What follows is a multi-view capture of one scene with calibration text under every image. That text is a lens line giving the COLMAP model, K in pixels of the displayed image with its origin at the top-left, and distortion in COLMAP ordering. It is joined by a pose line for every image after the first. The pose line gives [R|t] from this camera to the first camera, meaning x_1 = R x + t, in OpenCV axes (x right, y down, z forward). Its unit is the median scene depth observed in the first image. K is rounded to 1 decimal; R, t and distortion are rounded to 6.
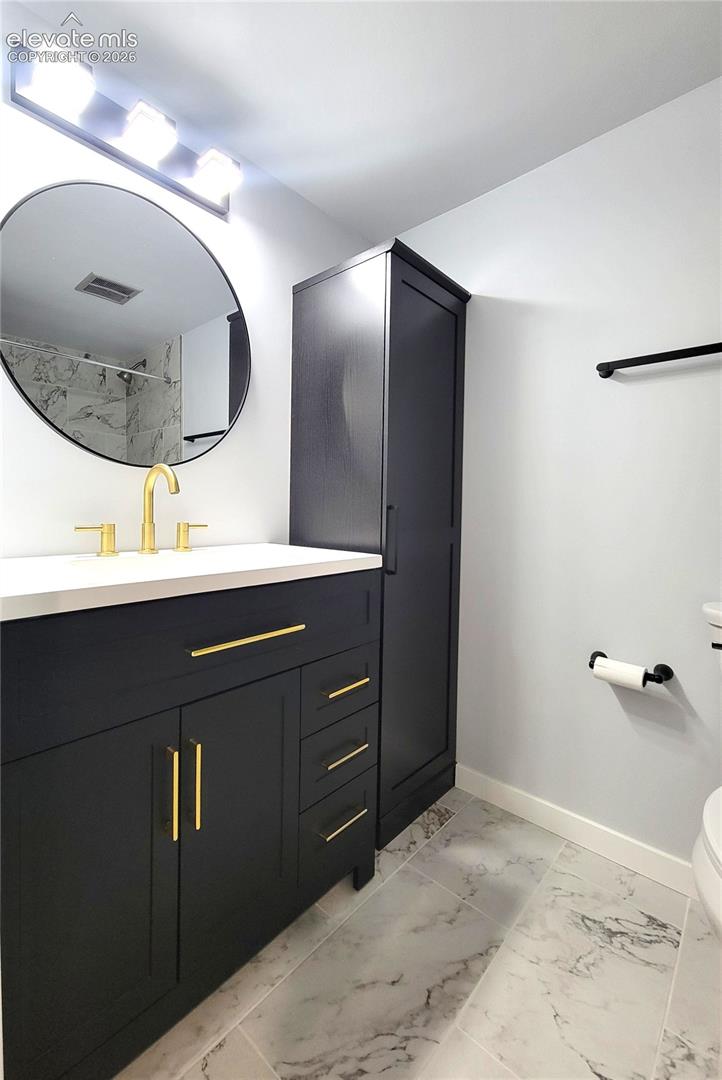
lens RADIAL K [[462.1, 0, 317.1], [0, 462.1, 521.3], [0, 0, 1]] dist [-0.000972, -0.000414]
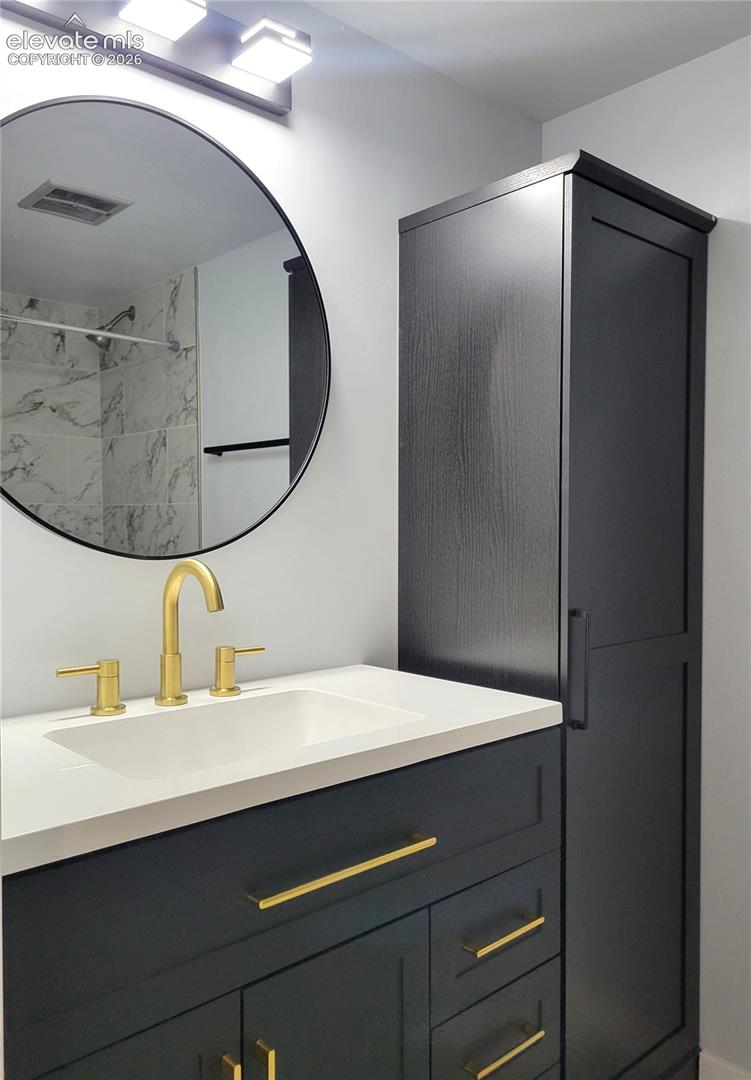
lens RADIAL K [[848.7, 0, 376.1], [0, 848.7, 557.0], [0, 0, 1]] dist [0.029609, -0.002747]
pose [[0.997766, -0.012752, -0.065579, -0.018399], [0.013132, 0.999899, 0.005380, -0.103078], [0.065503, -0.006229, 0.997833, -0.074948]]
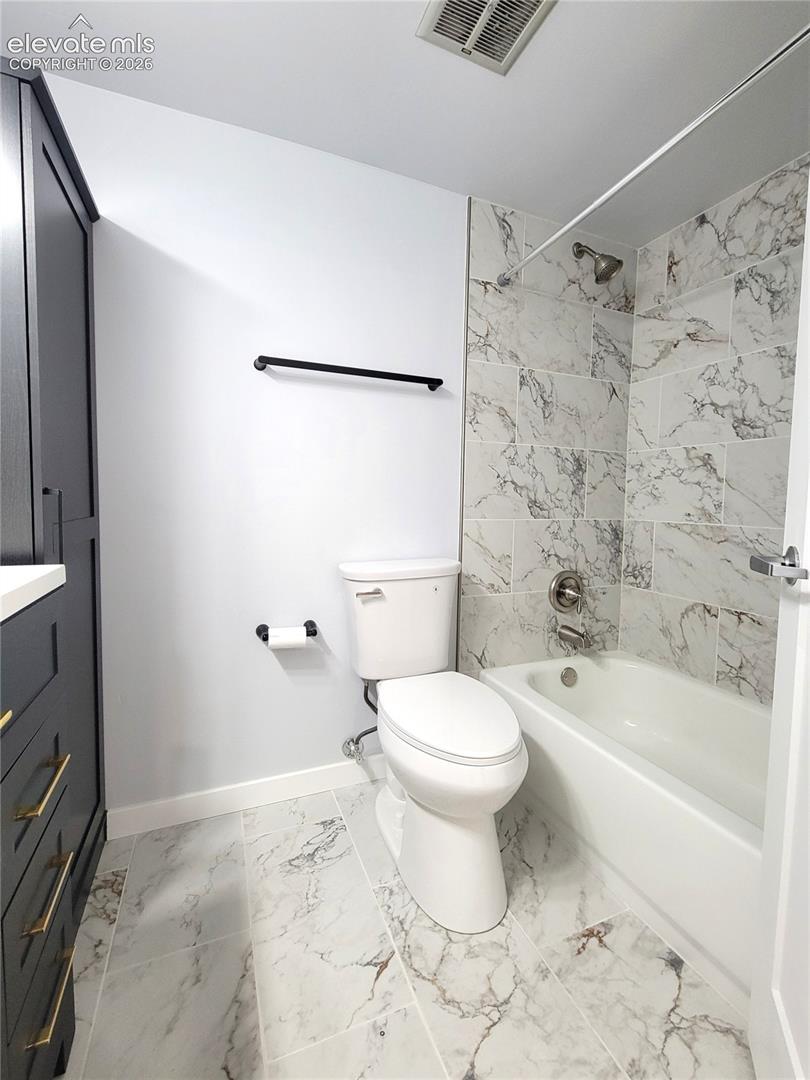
lens RADIAL K [[461.2, 0, 404.7], [0, 461.2, 523.7], [0, 0, 1]] dist [-0.001044, -0.000433]
pose [[0.395770, -0.062101, 0.916248, -0.228605], [0.018495, 0.998048, 0.059656, -0.013230], [-0.918163, -0.006664, 0.396146, 0.254169]]
